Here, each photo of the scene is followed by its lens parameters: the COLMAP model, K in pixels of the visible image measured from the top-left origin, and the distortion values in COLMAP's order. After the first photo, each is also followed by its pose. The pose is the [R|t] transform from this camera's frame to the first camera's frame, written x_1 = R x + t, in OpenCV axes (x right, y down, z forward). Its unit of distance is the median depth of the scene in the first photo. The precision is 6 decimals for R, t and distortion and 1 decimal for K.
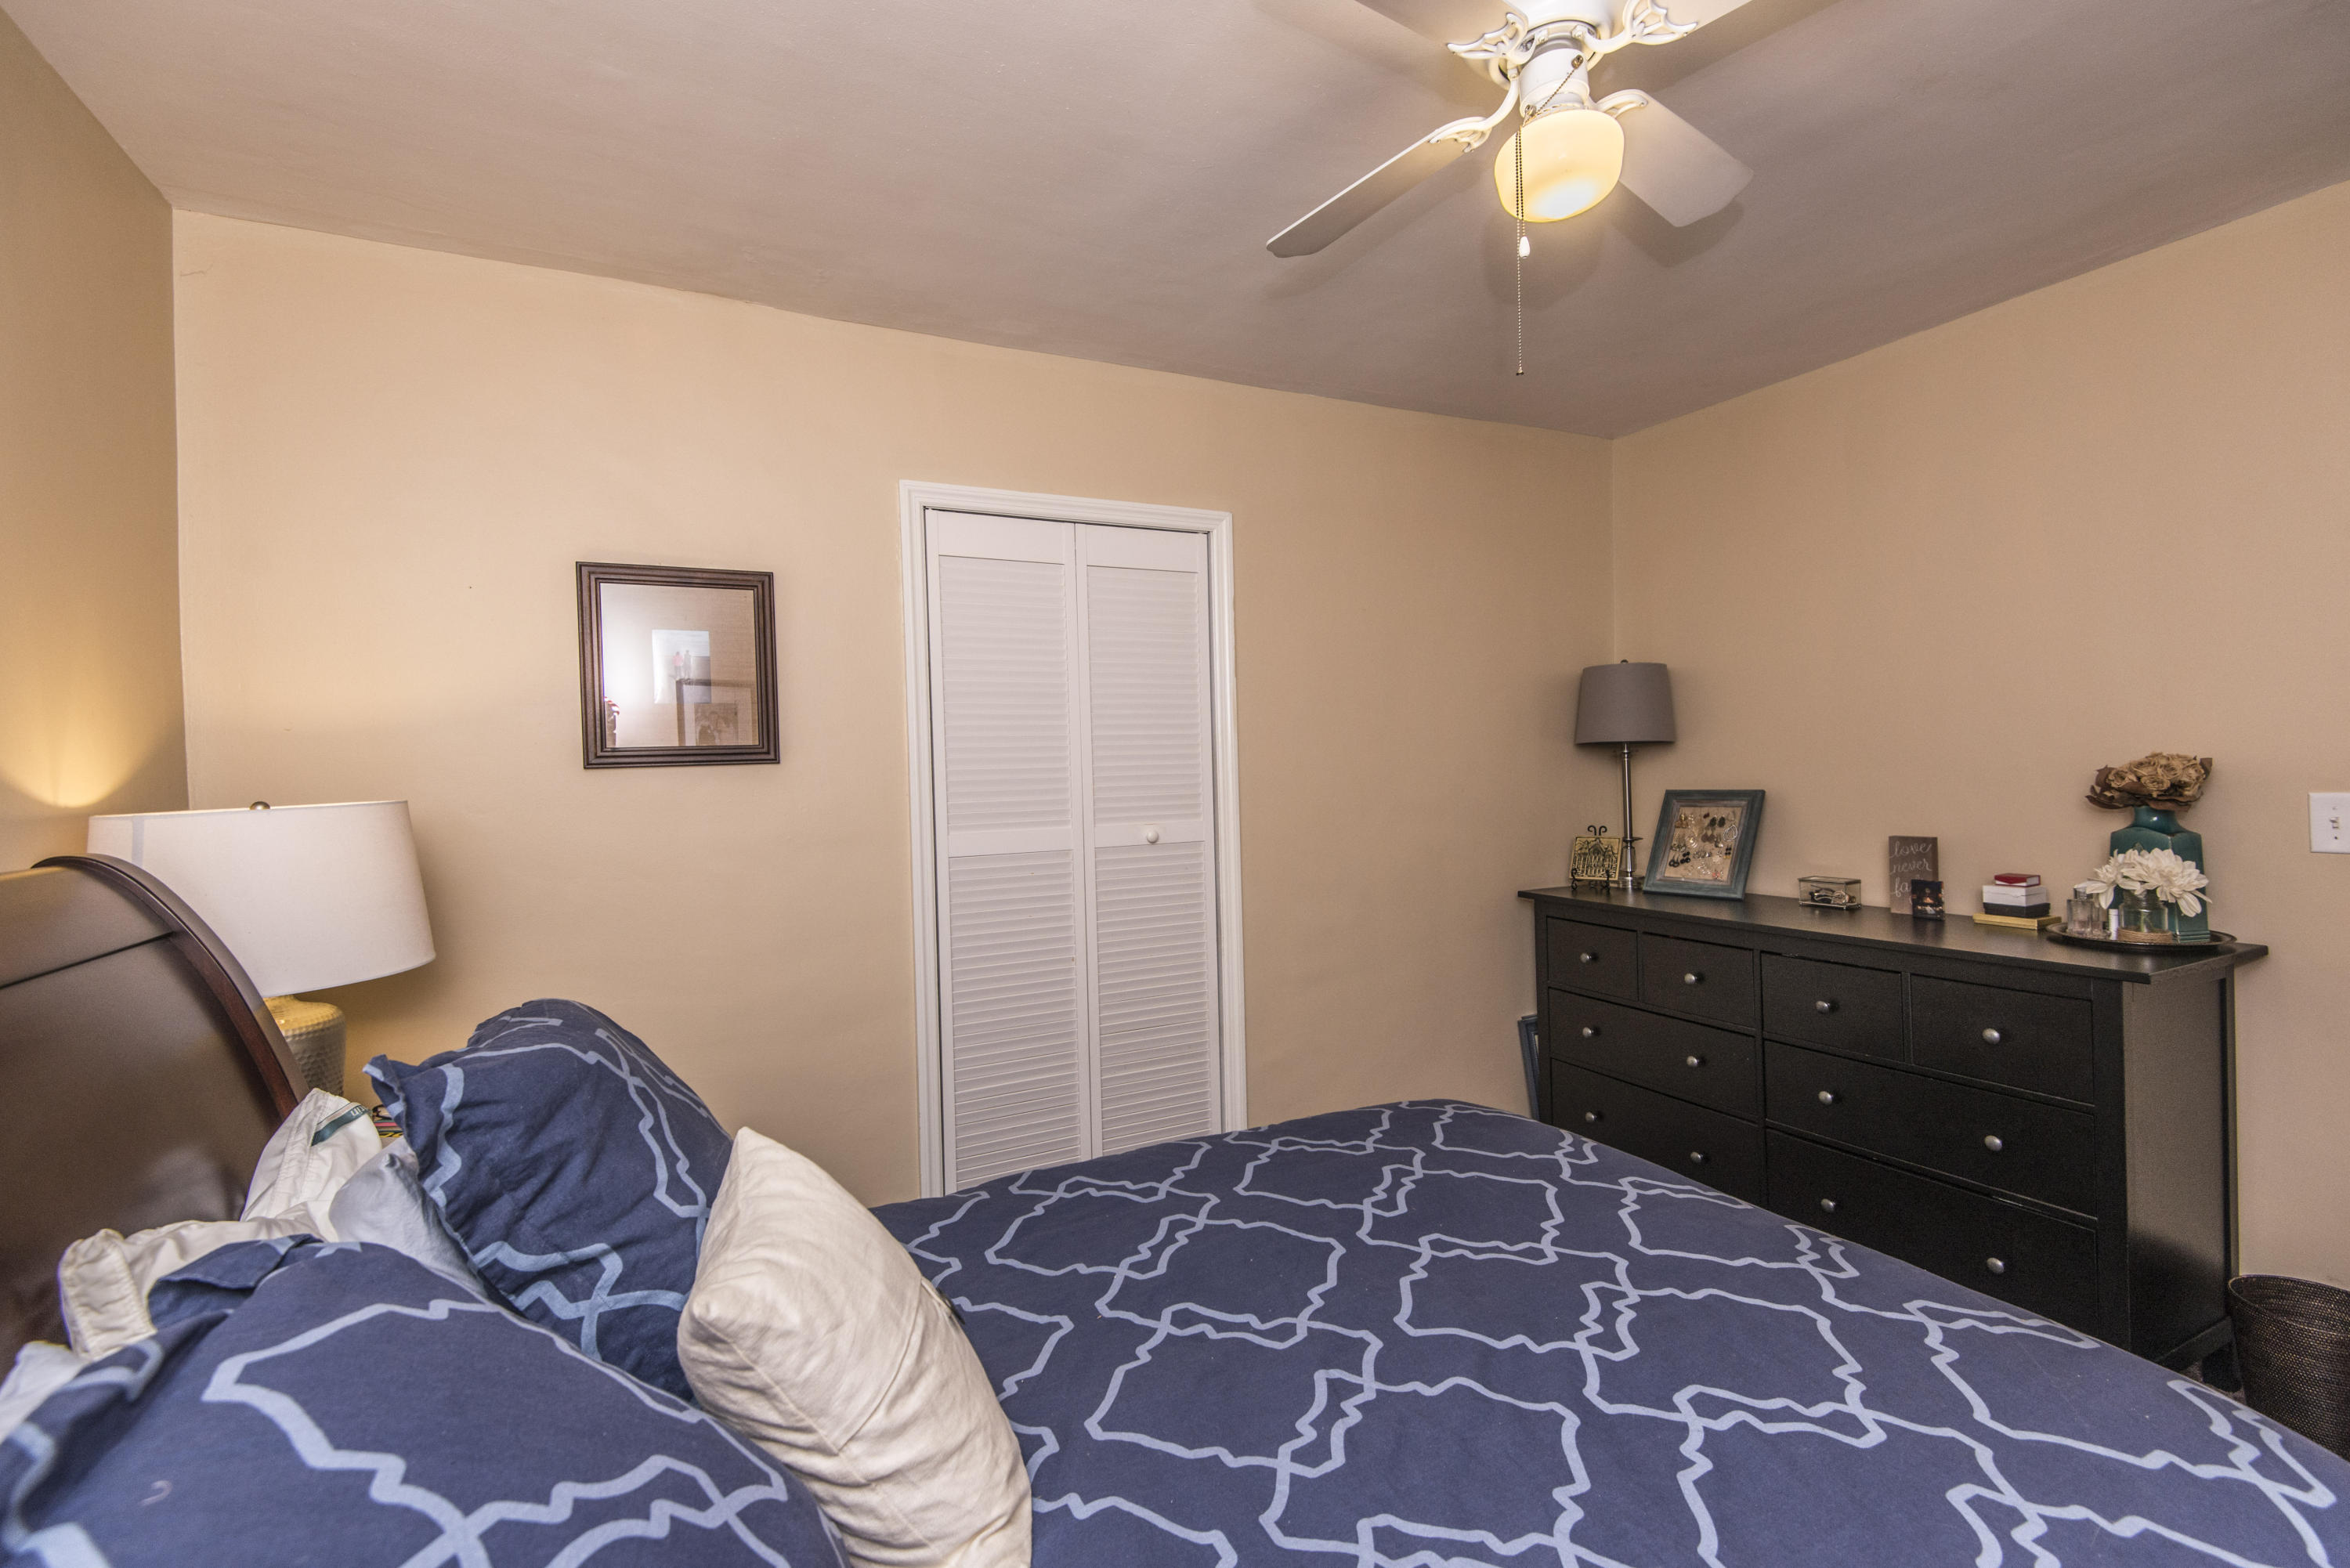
lens RADIAL K [[1061.6, 0, 1179.0], [0, 1061.6, 779.0], [0, 0, 1]] dist [0.010670, -0.002316]
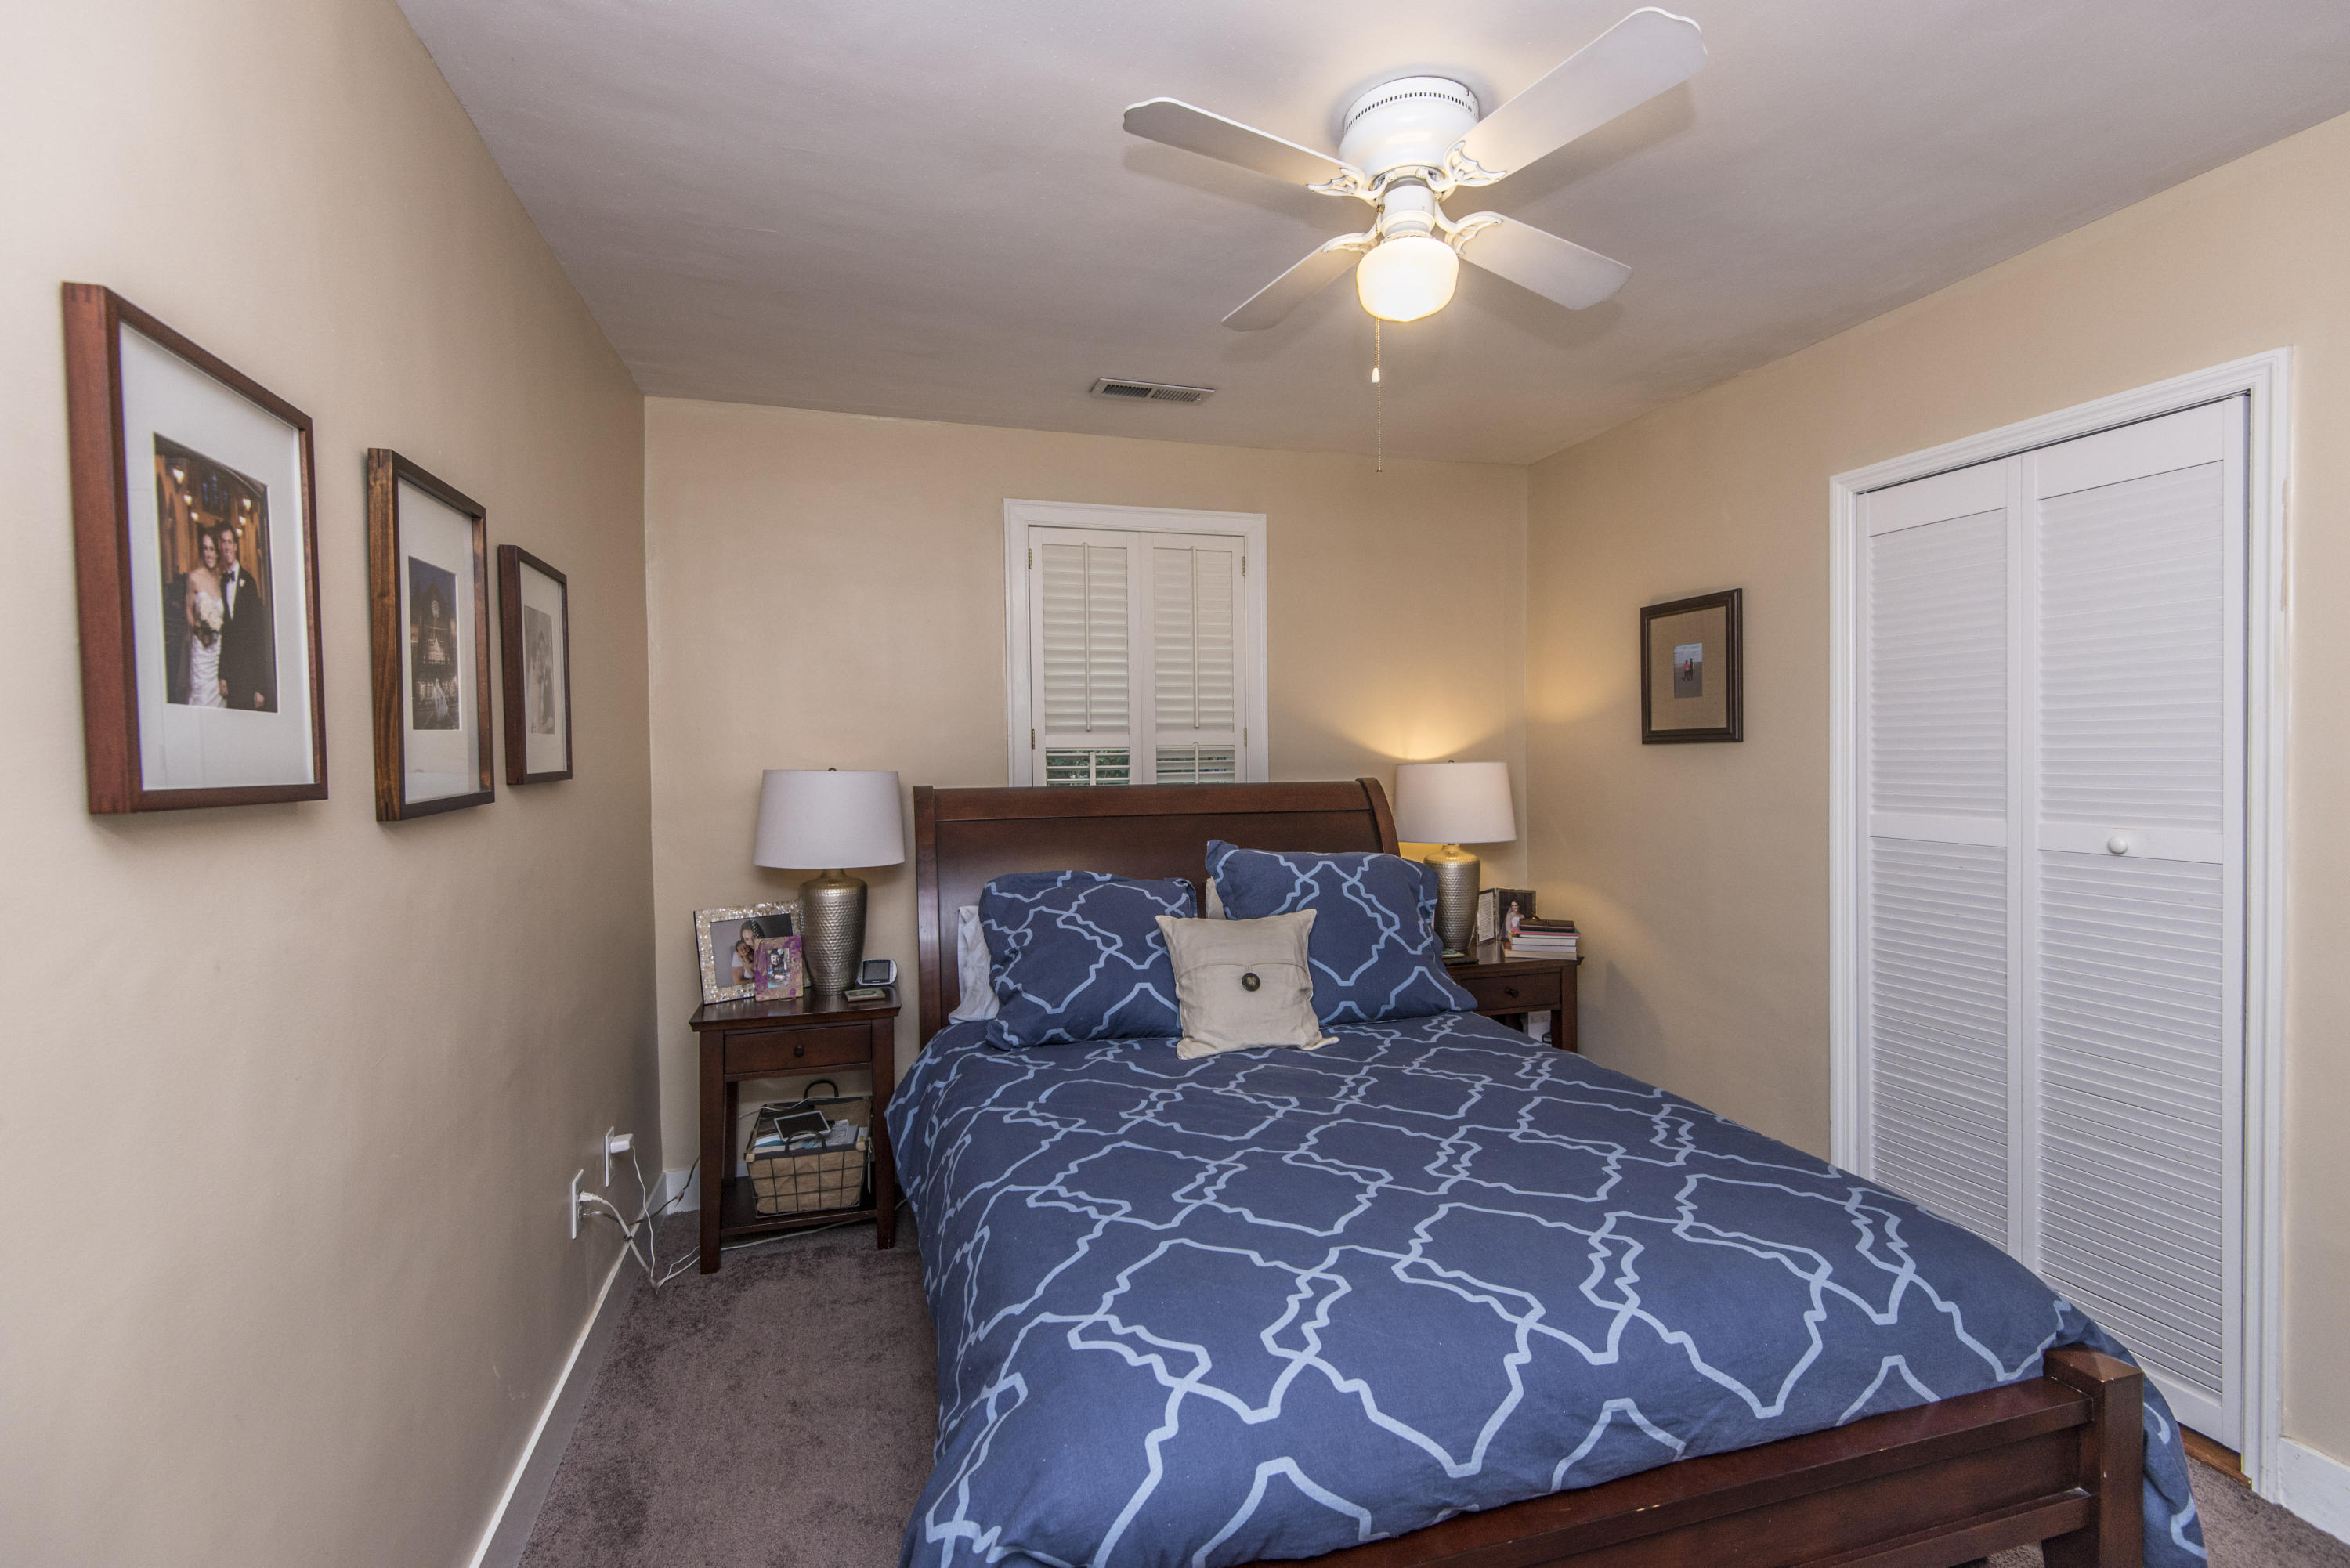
lens RADIAL K [[1061.6, 0, 1178.8], [0, 1061.6, 778.7], [0, 0, 1]] dist [0.010670, -0.002316]
pose [[-0.189715, 0.053490, -0.980381, 0.978383], [-0.000847, 0.998506, 0.054643, -0.038838], [0.981839, 0.011197, -0.189387, 0.590731]]
